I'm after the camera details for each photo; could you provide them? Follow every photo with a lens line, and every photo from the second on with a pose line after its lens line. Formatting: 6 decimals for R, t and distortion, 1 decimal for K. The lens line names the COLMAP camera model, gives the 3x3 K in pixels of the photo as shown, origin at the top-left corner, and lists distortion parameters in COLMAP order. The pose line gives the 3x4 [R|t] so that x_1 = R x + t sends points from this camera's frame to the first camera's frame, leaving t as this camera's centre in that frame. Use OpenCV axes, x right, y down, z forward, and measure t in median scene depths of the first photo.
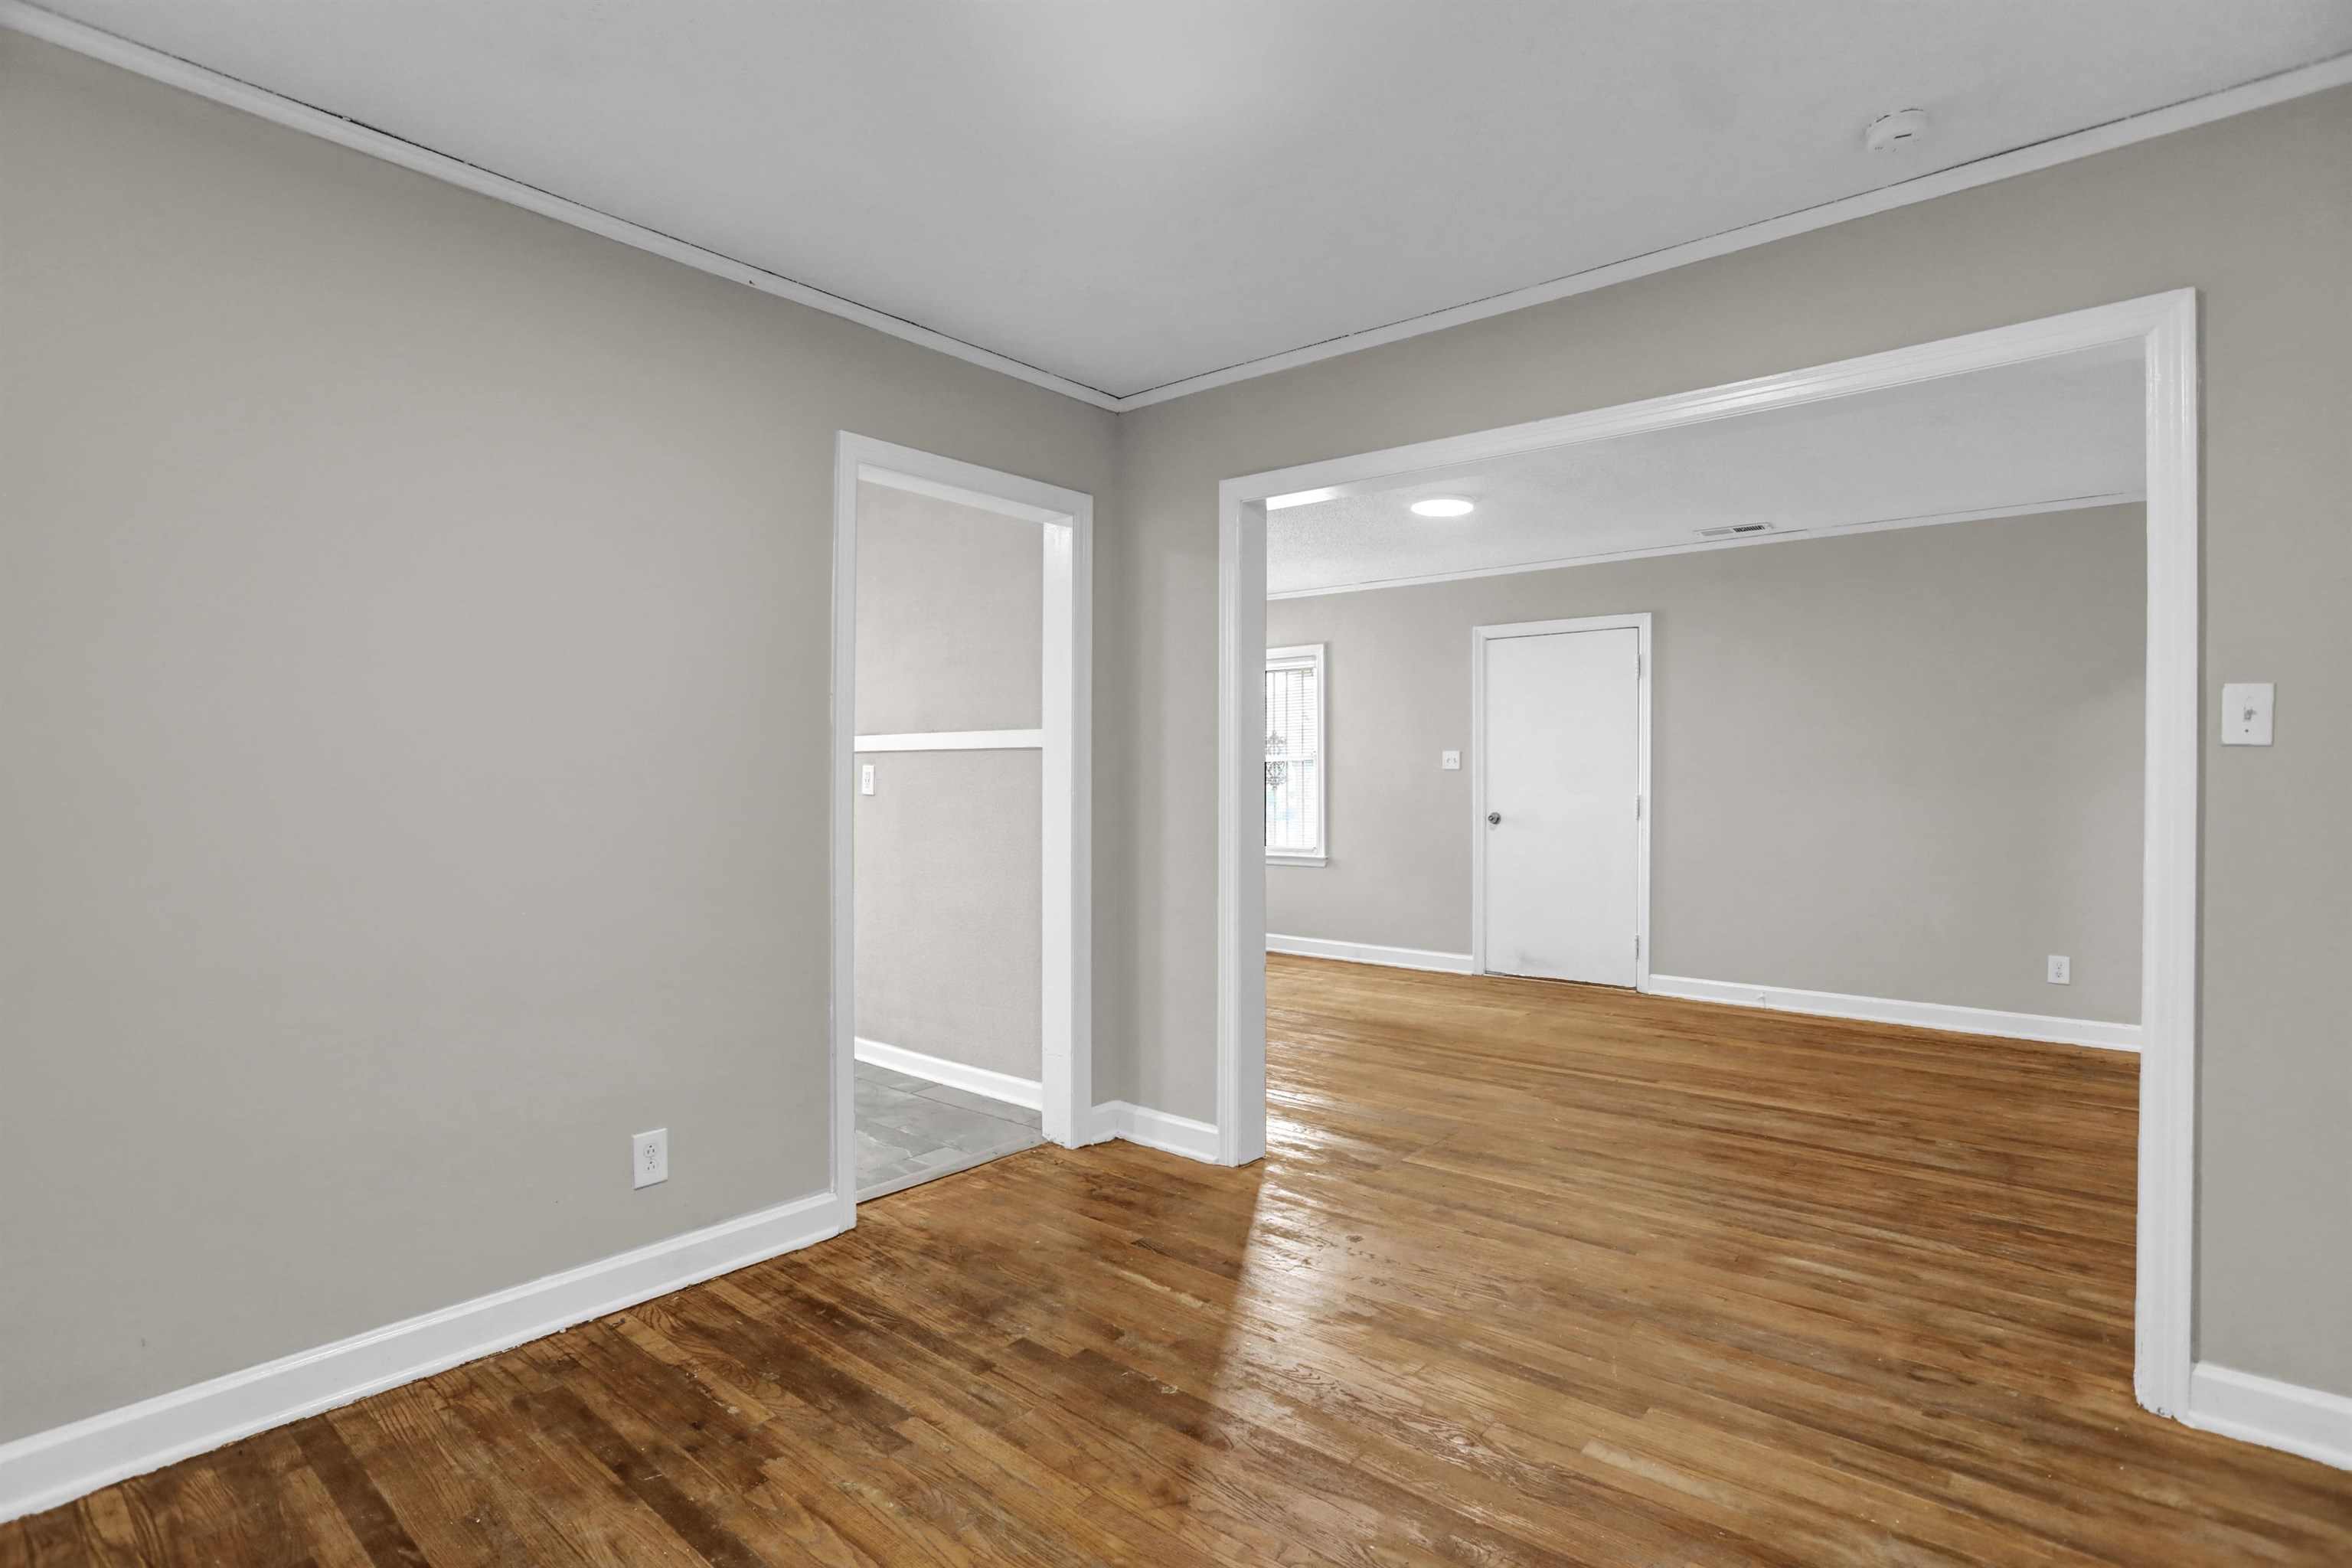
lens RADIAL K [[1143.8, 0, 1180.2], [0, 1143.8, 781.5], [0, 0, 1]] dist [-0.044073, 0.015771]
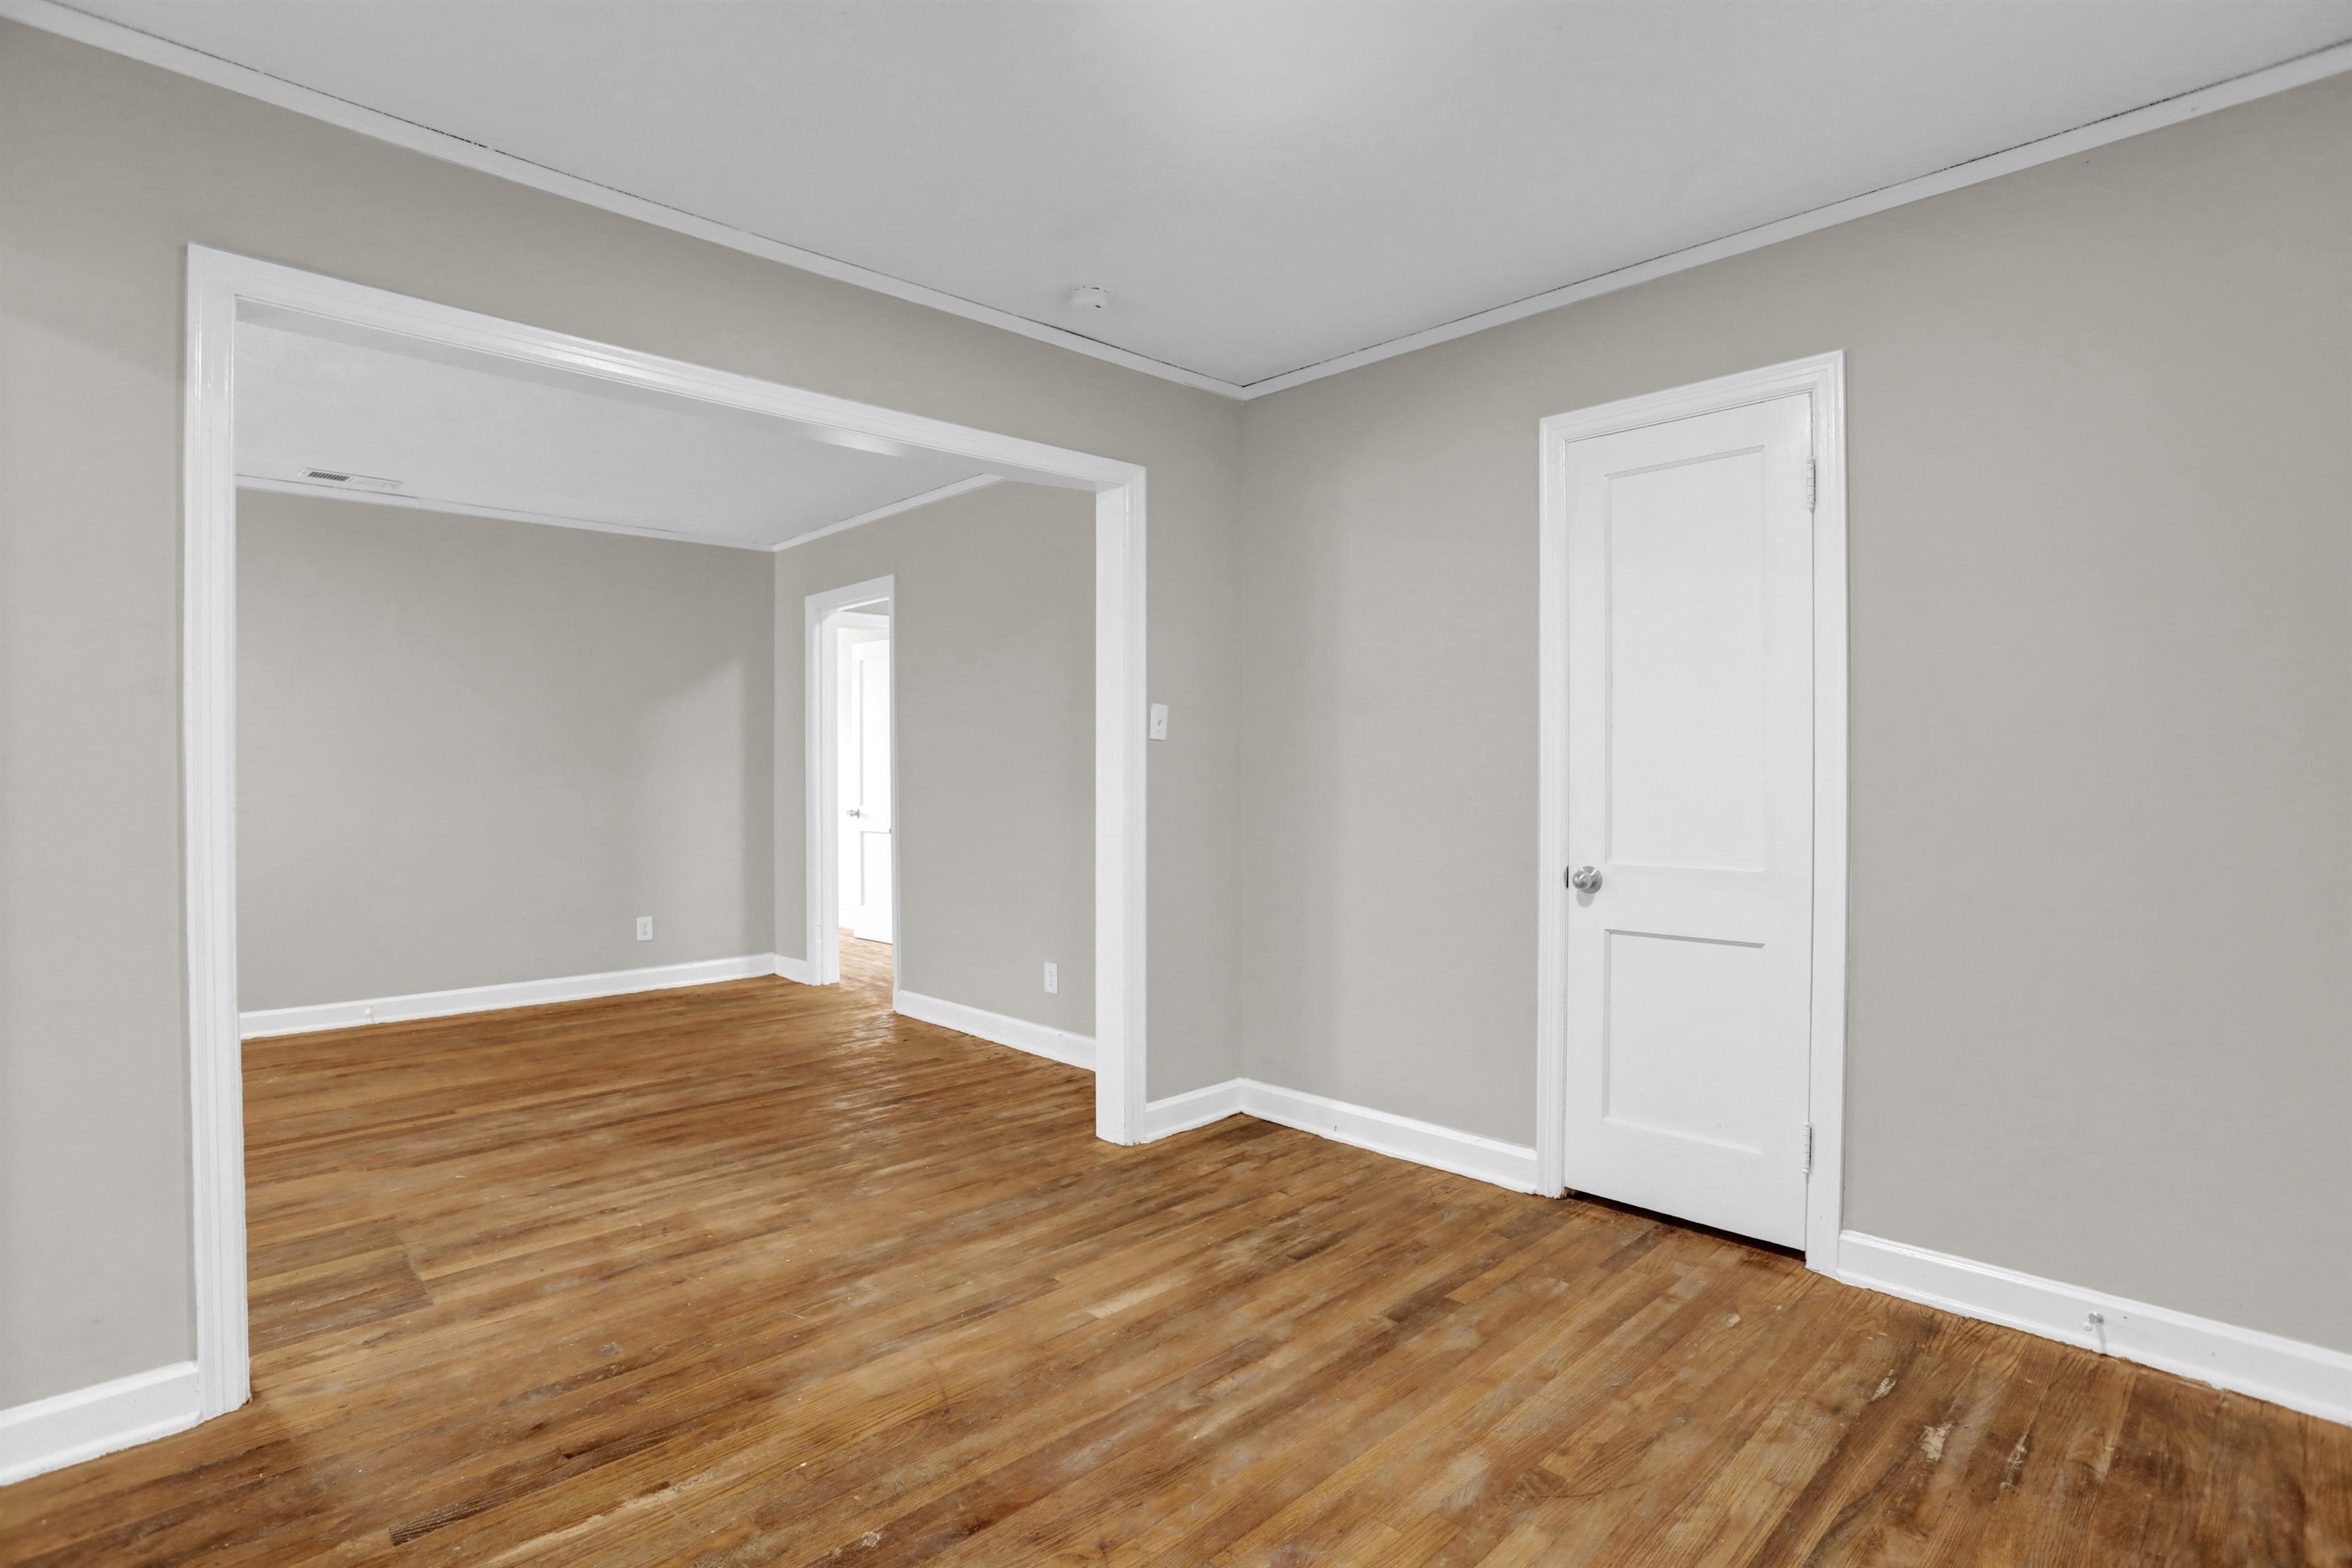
lens RADIAL K [[1143.8, 0, 1187.7], [0, 1143.8, 779.6], [0, 0, 1]] dist [-0.044073, 0.015771]
pose [[0.096633, -0.004854, 0.995308, -0.447292], [0.002302, 0.999987, 0.004653, 0.010492], [-0.995317, 0.001841, 0.096643, 0.426051]]
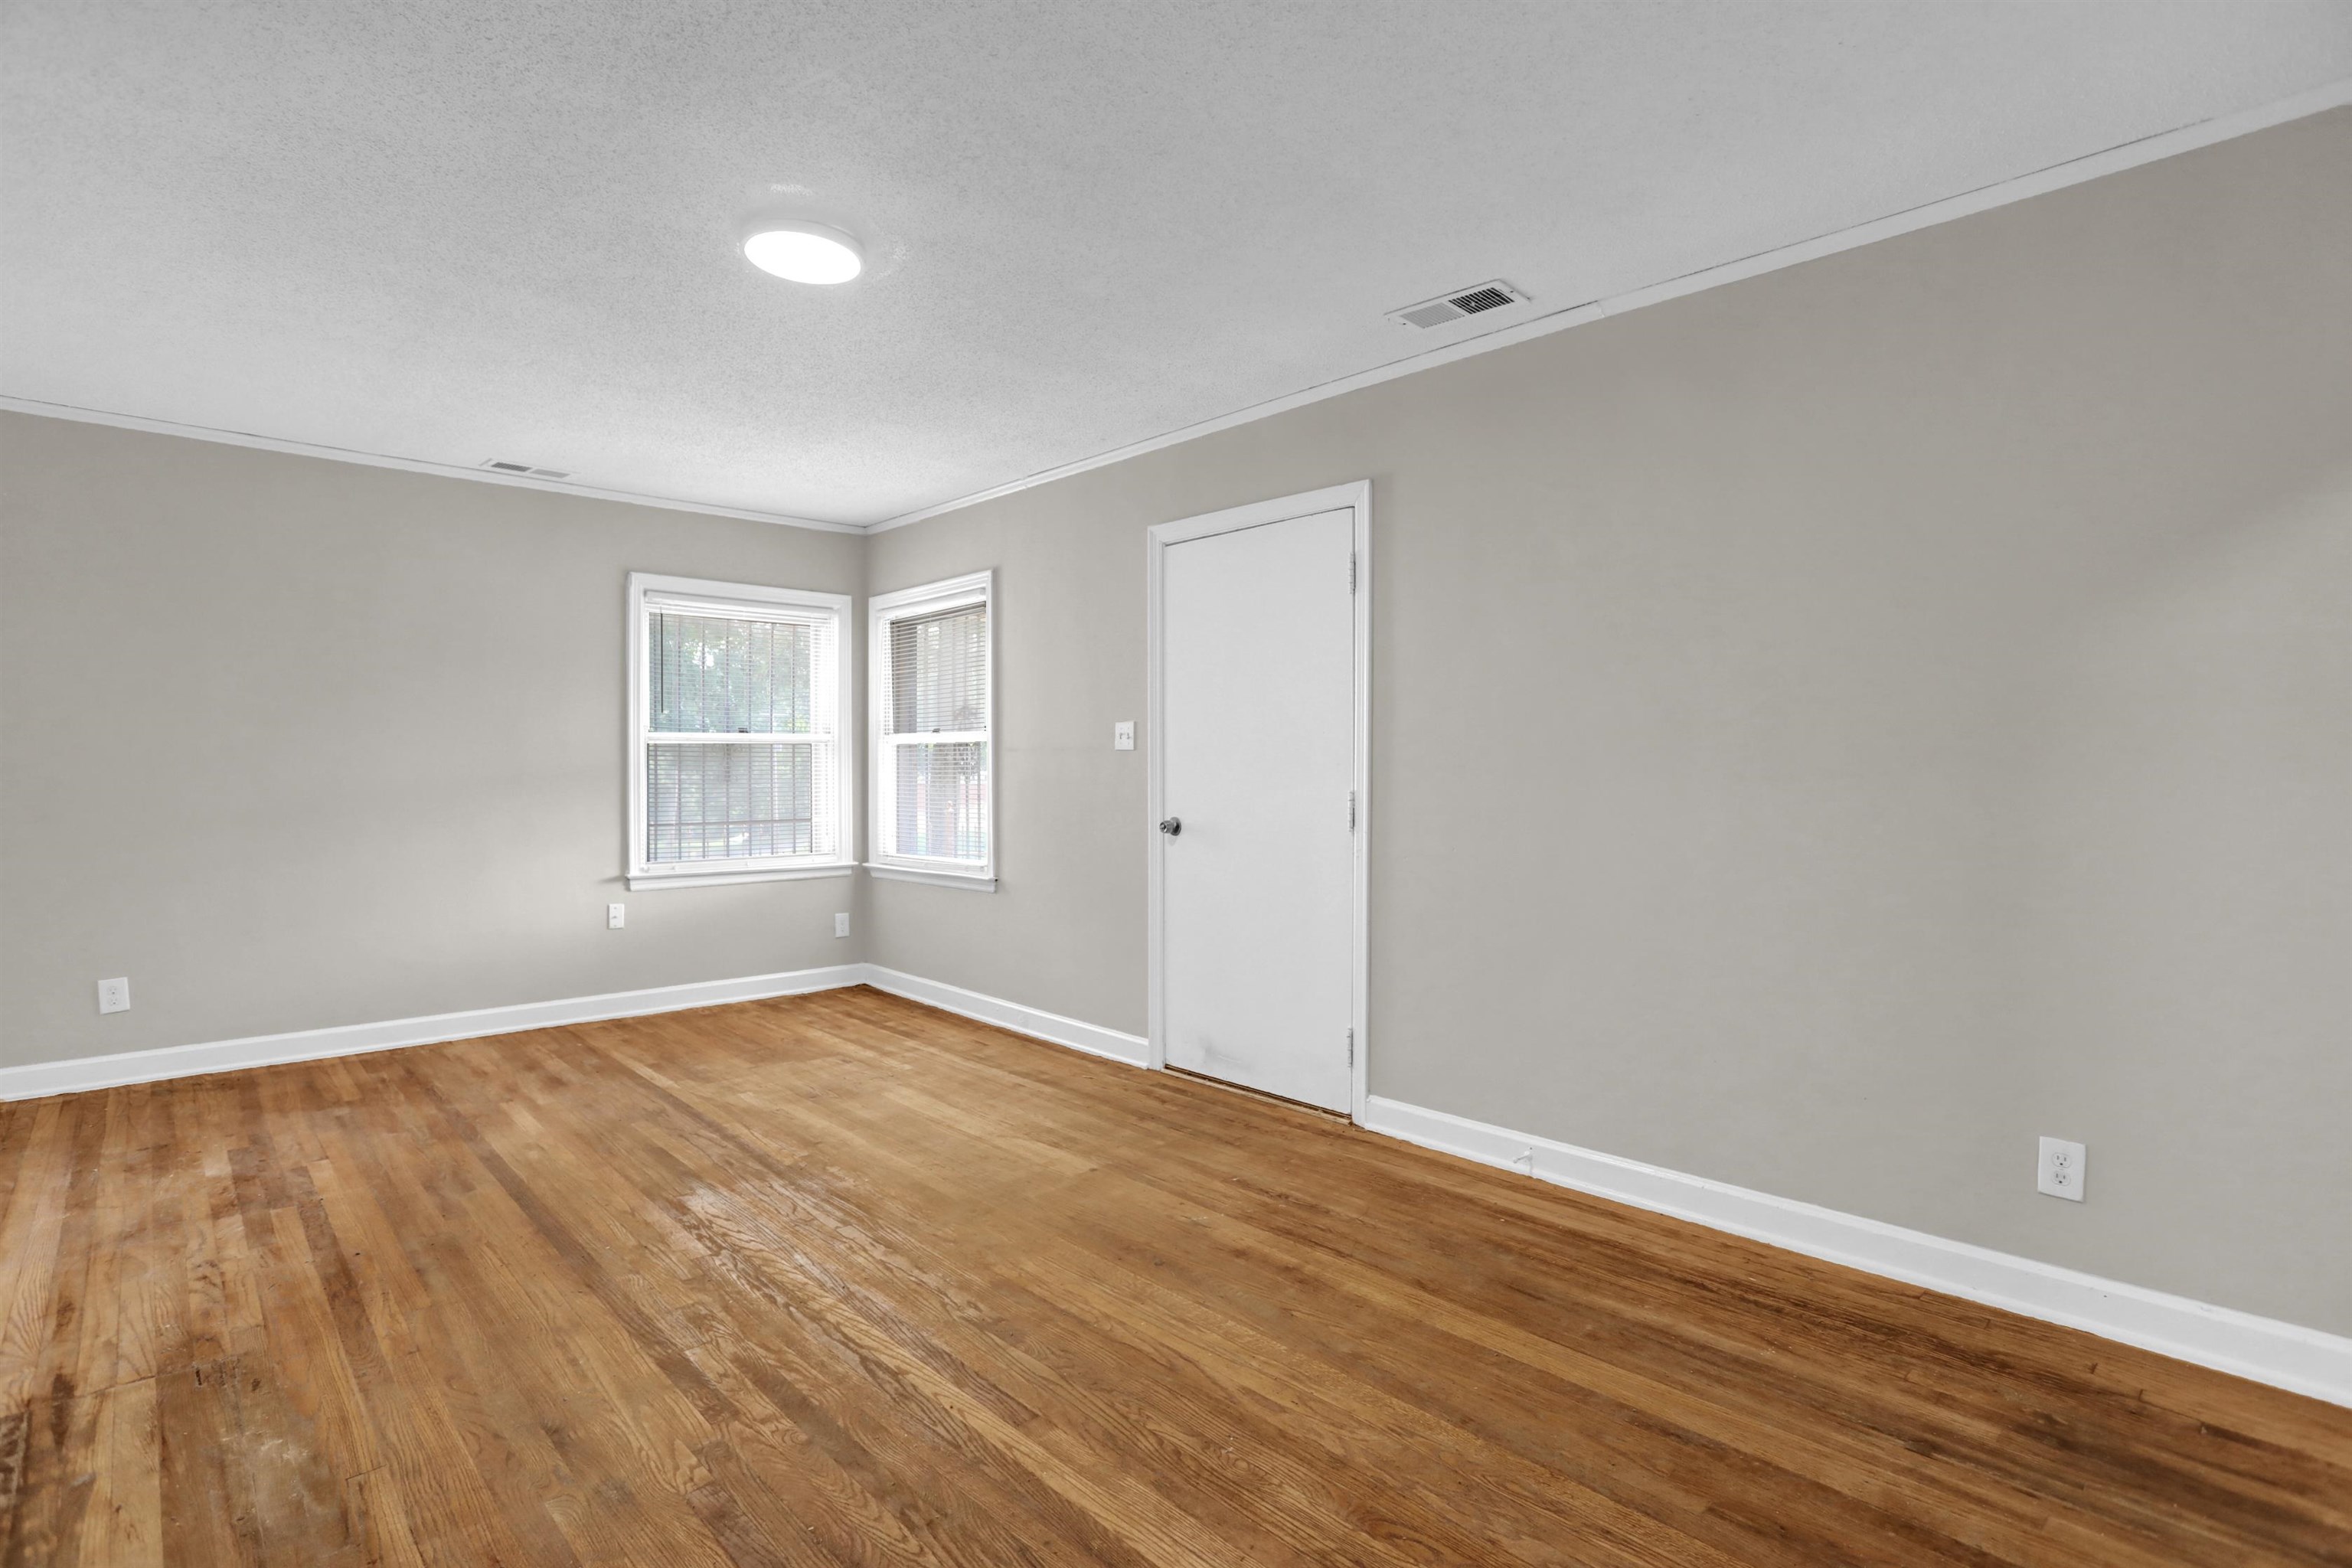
lens RADIAL K [[1143.8, 0, 1175.5], [0, 1143.8, 778.0], [0, 0, 1]] dist [-0.044073, 0.015771]
pose [[0.990931, -0.002952, -0.134340, 0.639536], [0.004390, 0.999936, 0.010407, -0.001943], [0.134301, -0.010902, 0.990881, 0.650090]]
